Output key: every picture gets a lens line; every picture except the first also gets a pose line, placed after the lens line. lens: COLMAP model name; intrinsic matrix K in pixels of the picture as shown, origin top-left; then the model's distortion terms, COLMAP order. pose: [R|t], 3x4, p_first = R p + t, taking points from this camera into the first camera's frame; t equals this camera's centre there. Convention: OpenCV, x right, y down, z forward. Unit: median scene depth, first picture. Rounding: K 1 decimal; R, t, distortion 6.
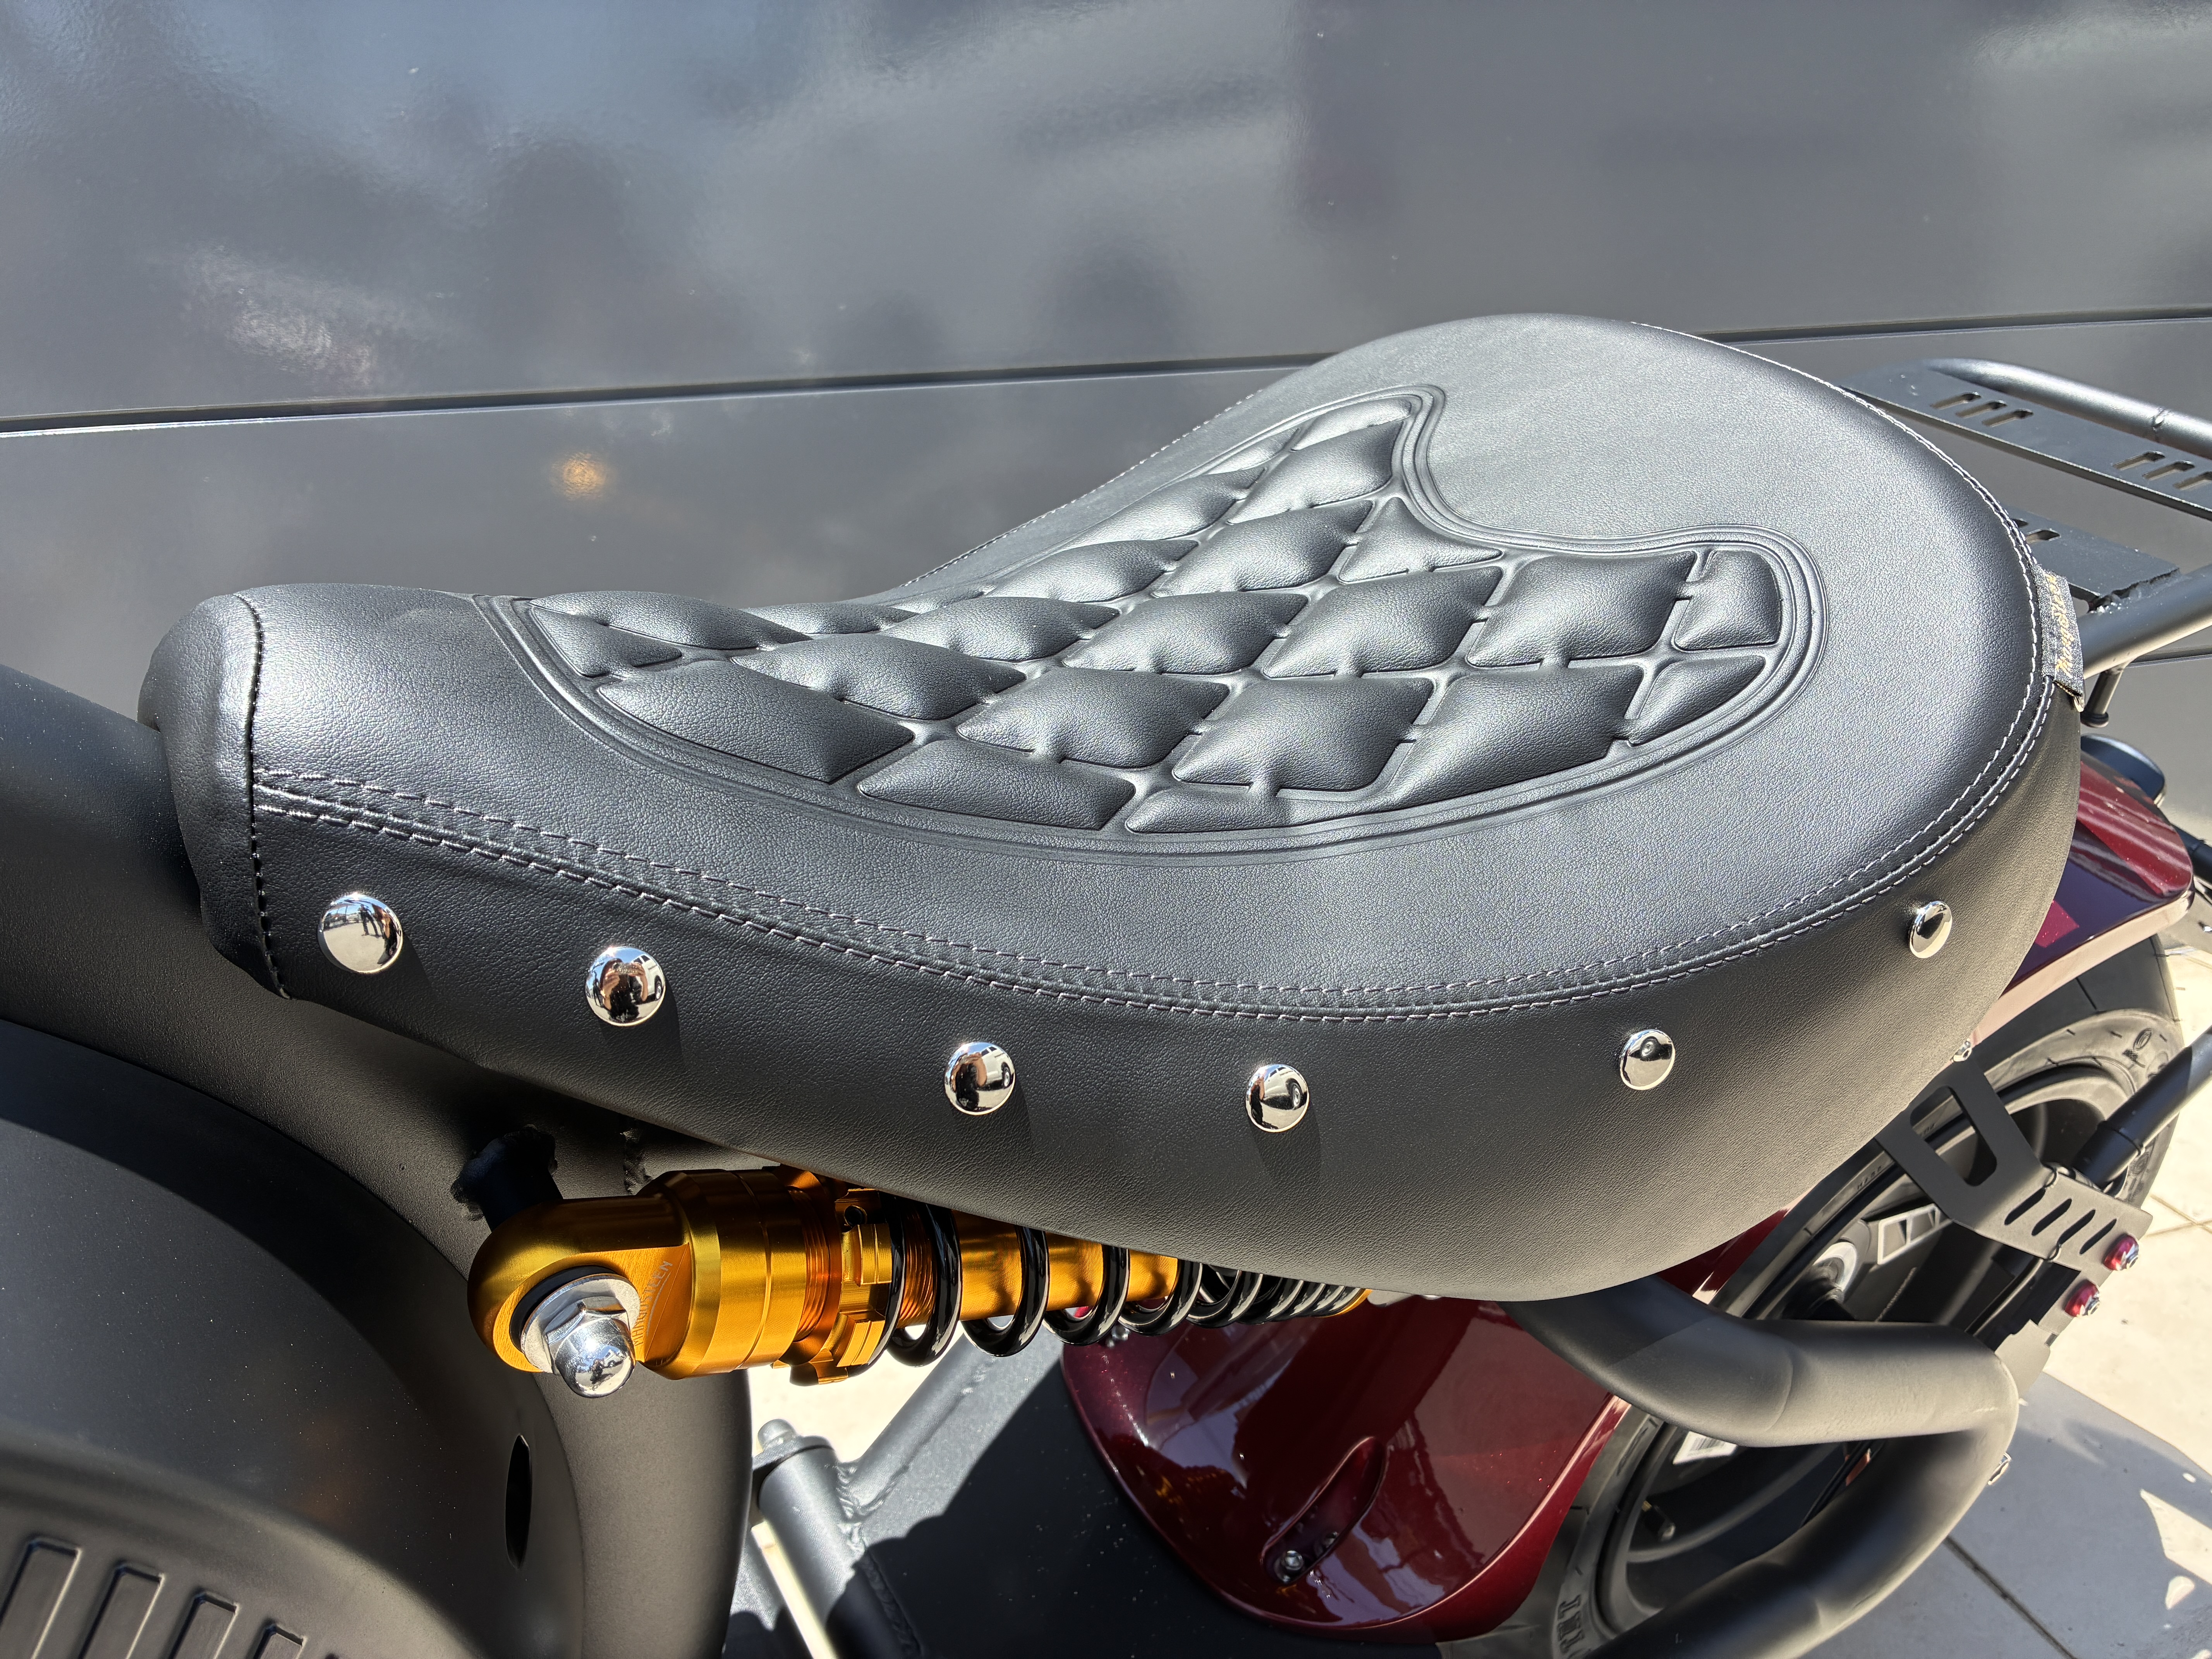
lens RADIAL K [[1716.3, 0, 1105.7], [0, 1716.3, 832.5], [0, 0, 1]] dist [0.005101, -0.000986]
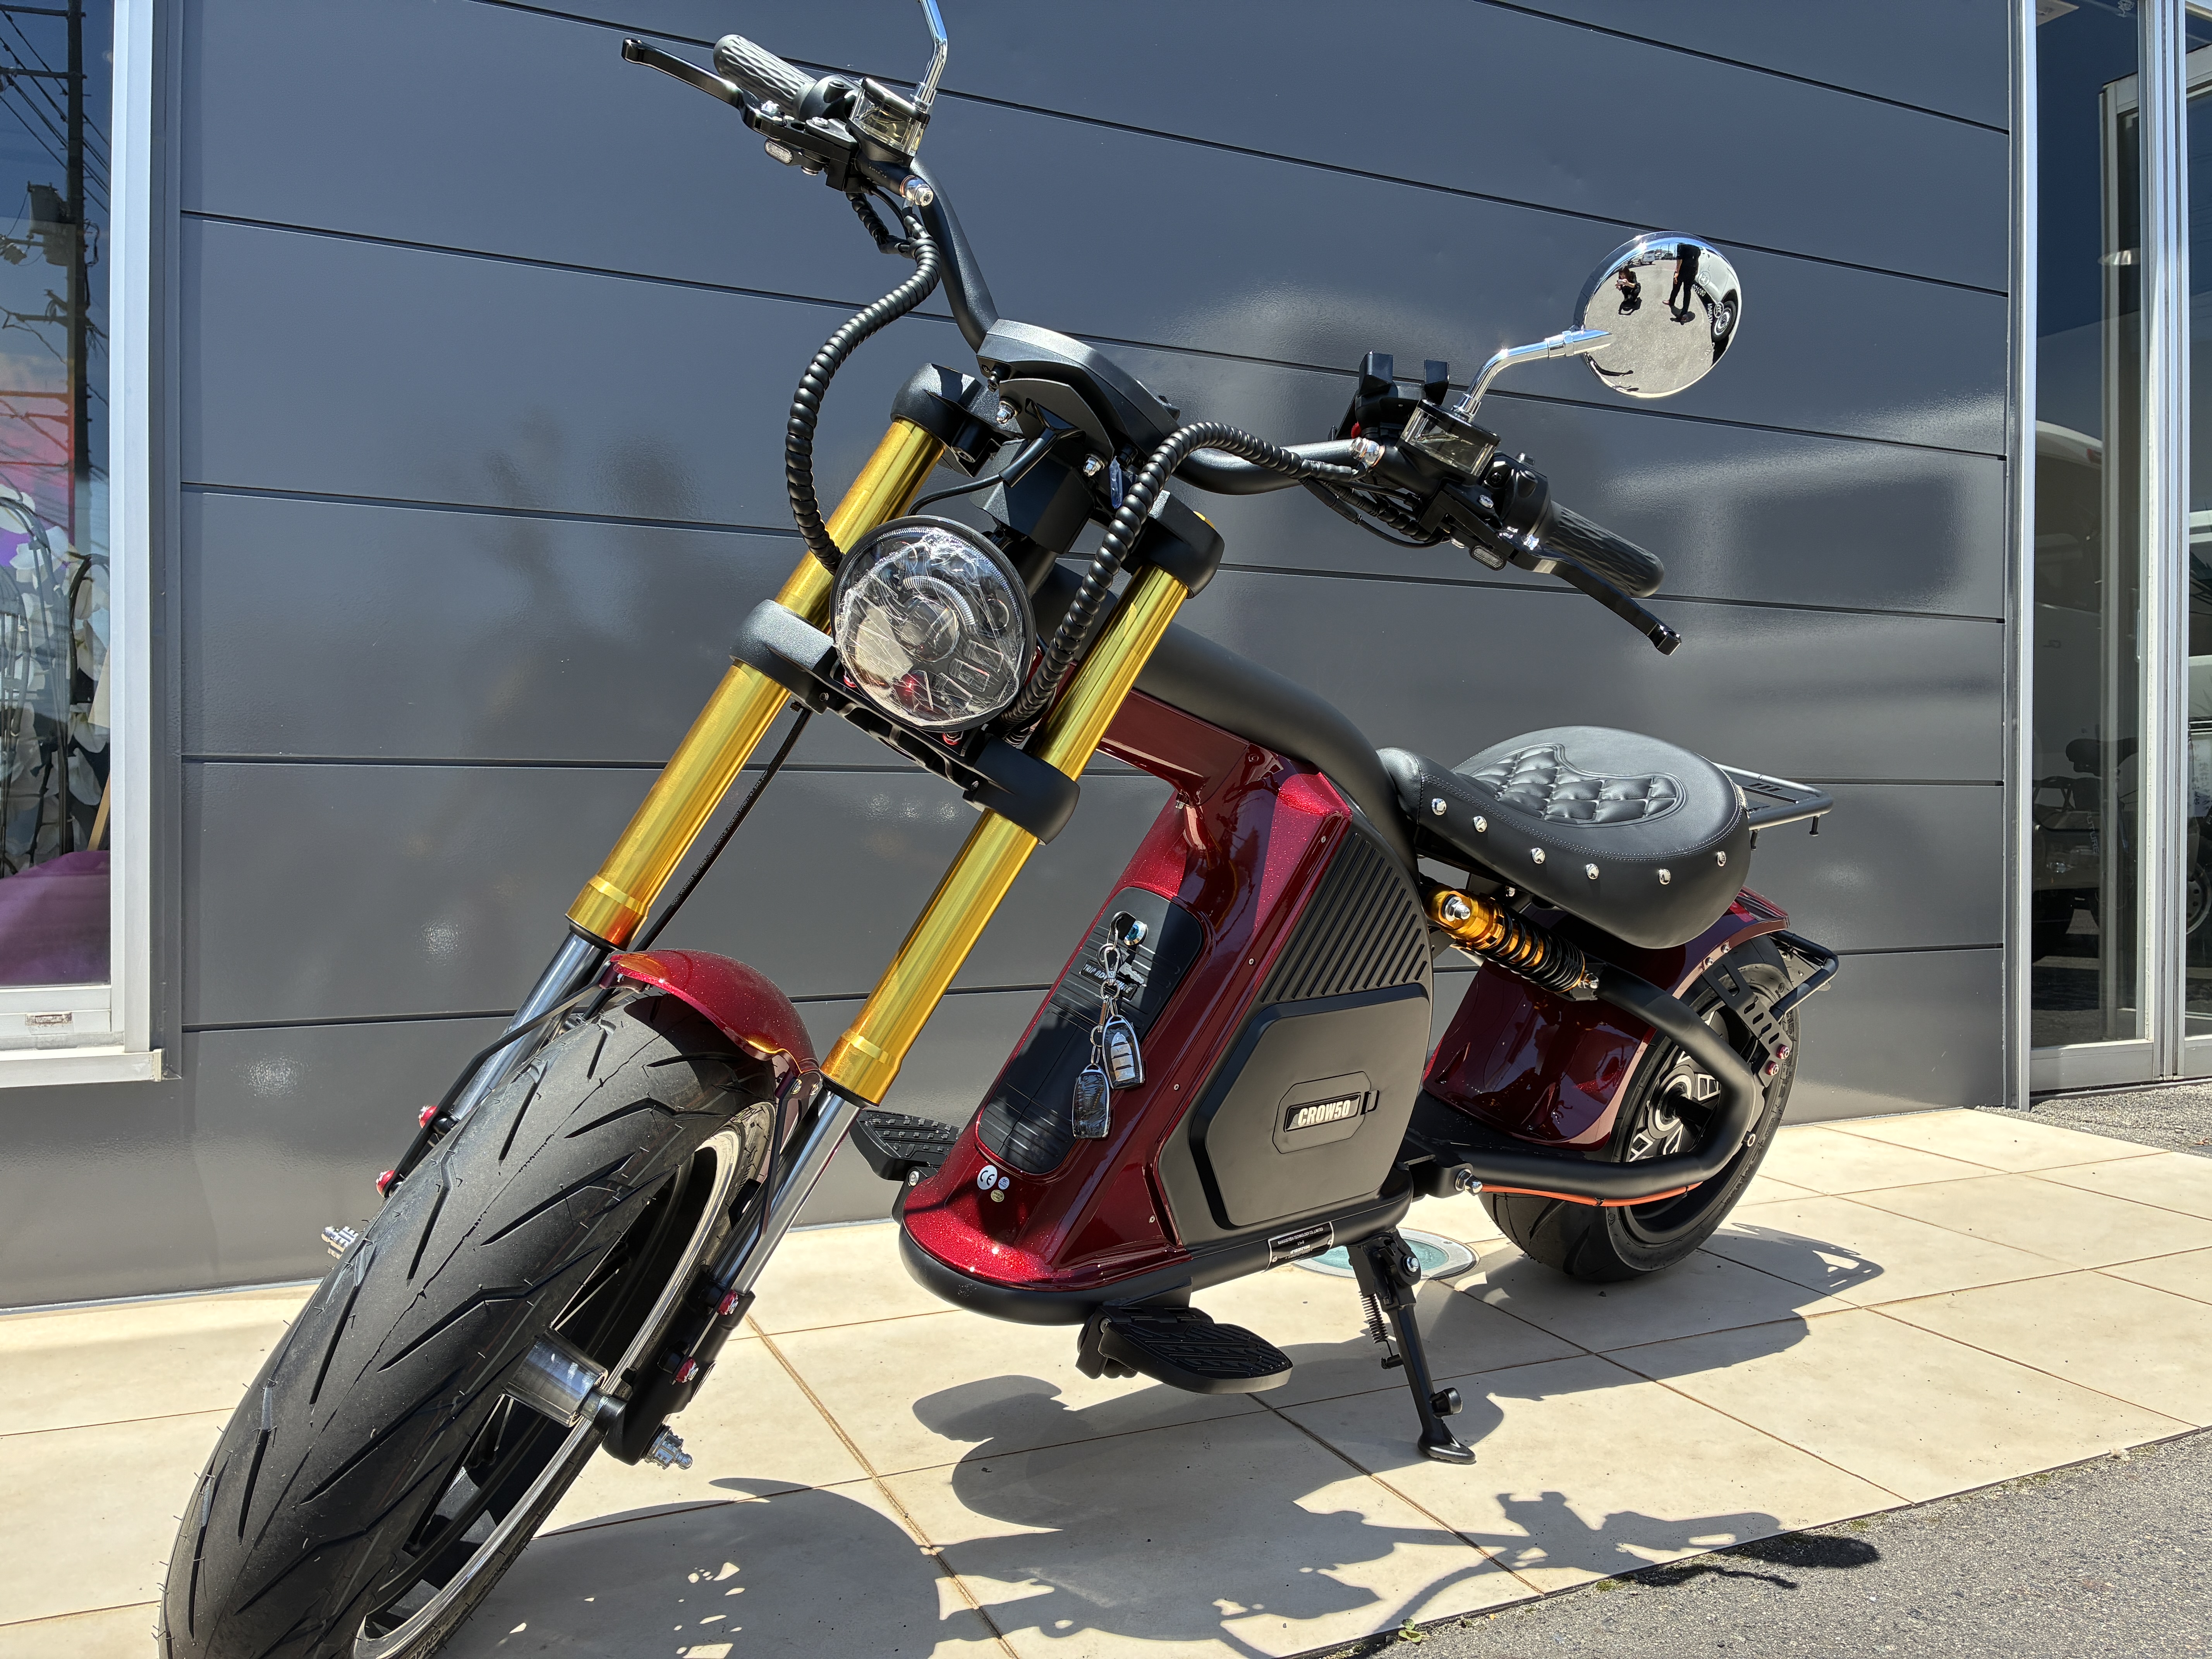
lens RADIAL K [[1716.3, 0, 1105.6], [0, 1716.3, 830.9], [0, 0, 1]] dist [0.005101, -0.000986]
pose [[0.984760, 0.040122, 0.169225, -1.530842], [0.012252, 0.954604, -0.297627, 1.100232], [-0.173484, 0.295165, 0.939564, -2.399595]]
